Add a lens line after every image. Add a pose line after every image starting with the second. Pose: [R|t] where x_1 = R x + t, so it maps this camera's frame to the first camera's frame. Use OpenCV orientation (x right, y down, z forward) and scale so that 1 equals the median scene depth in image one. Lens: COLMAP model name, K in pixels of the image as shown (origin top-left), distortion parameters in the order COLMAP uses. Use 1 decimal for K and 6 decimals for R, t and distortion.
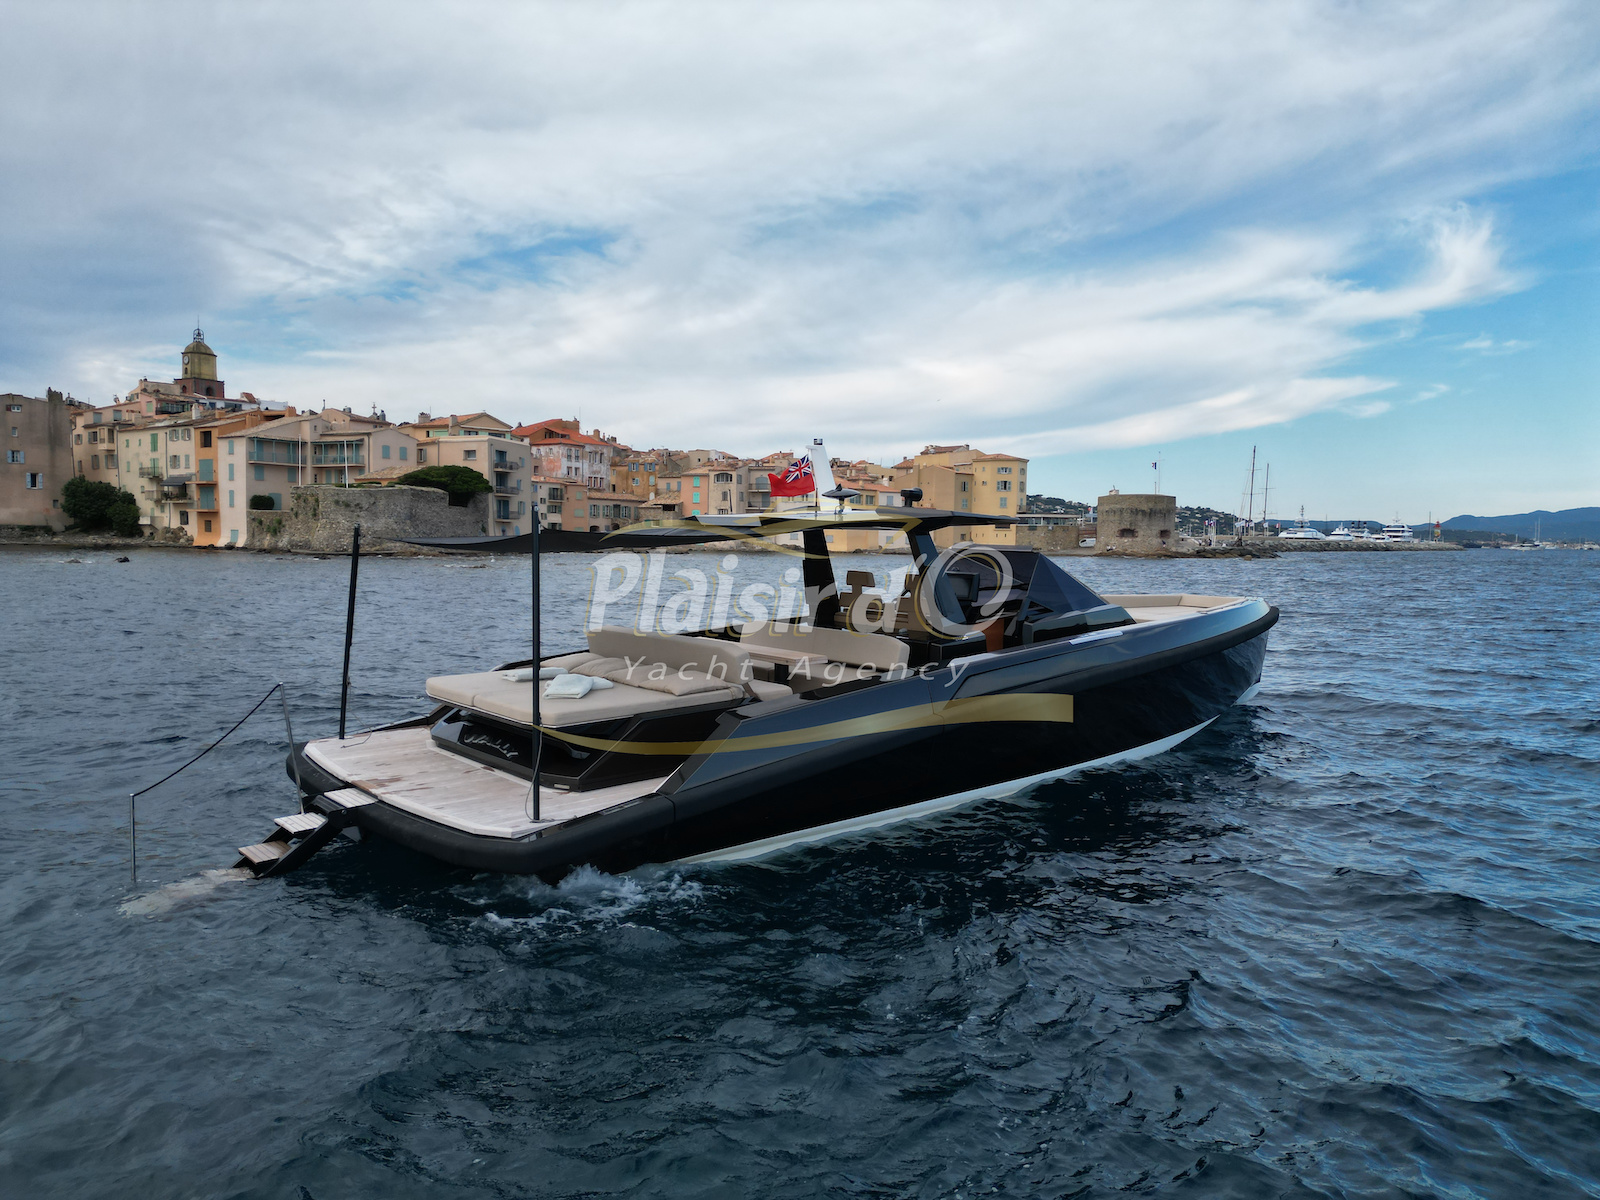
lens RADIAL K [[1108.8, 0, 797.1], [0, 1108.8, 608.0], [0, 0, 1]] dist [0.079469, -0.088421]
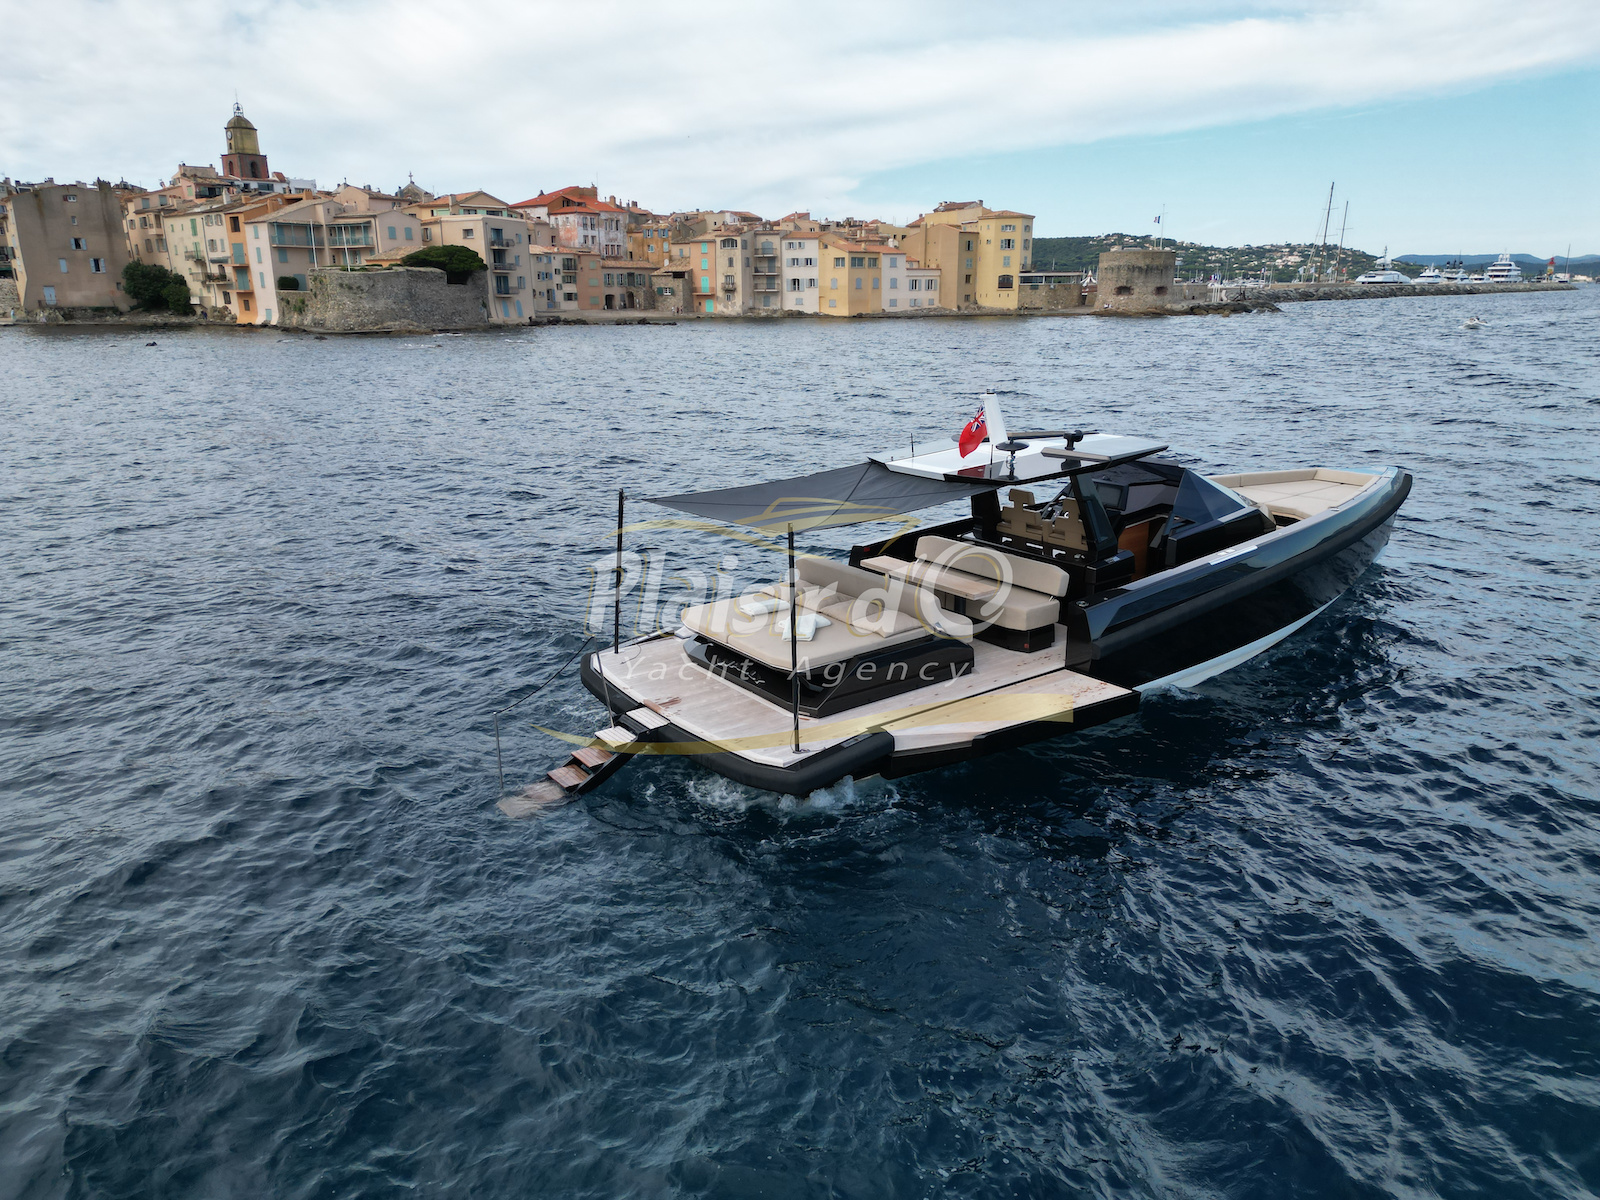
lens RADIAL K [[1096.1, 0, 782.6], [0, 1096.1, 604.4], [0, 0, 1]] dist [0.079456, -0.082959]
pose [[0.995757, 0.005303, -0.091873, 0.107500], [0.014353, 0.977170, 0.211972, -0.008563], [0.090900, -0.212391, 0.972948, -0.093207]]
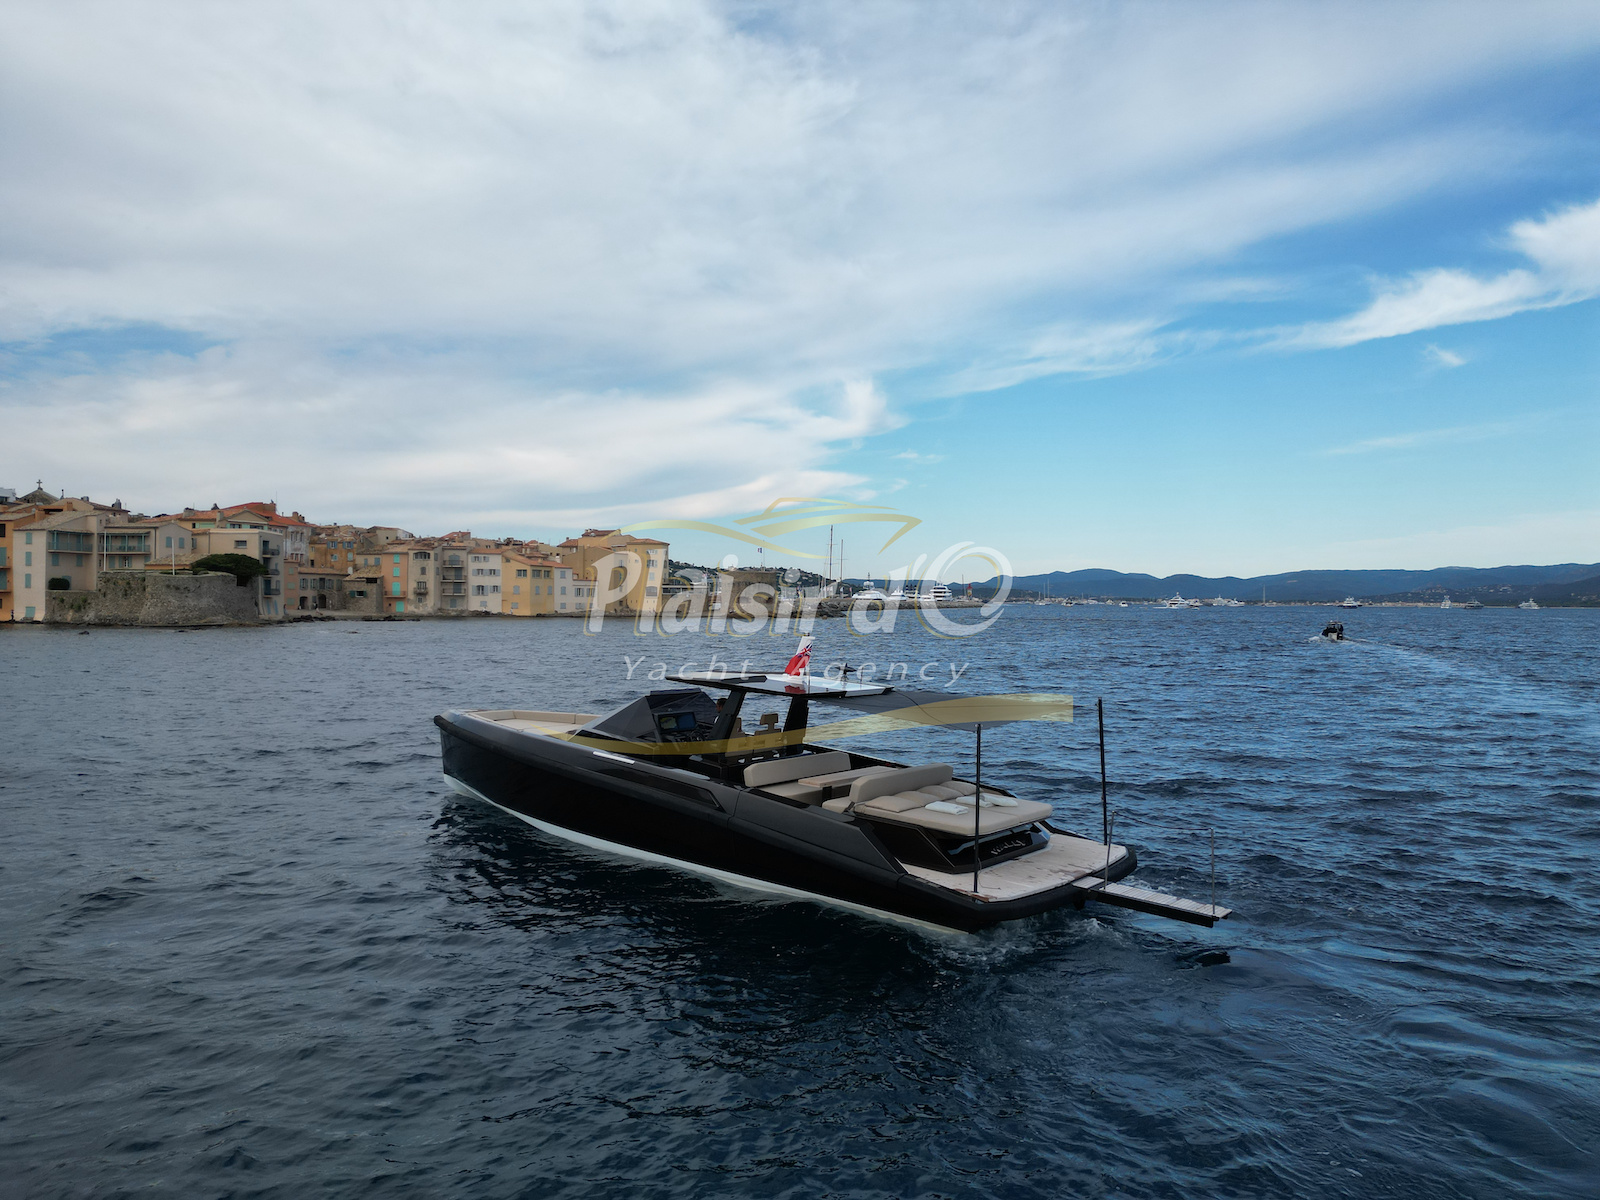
lens RADIAL K [[1089.1, 0, 824.4], [0, 1089.1, 596.8], [0, 0, 1]] dist [0.051456, -0.082008]
pose [[0.930240, -0.006928, 0.366886, -0.130422], [0.029465, 0.998004, -0.055861, 0.008643], [-0.365766, 0.062775, 0.928587, -0.352649]]
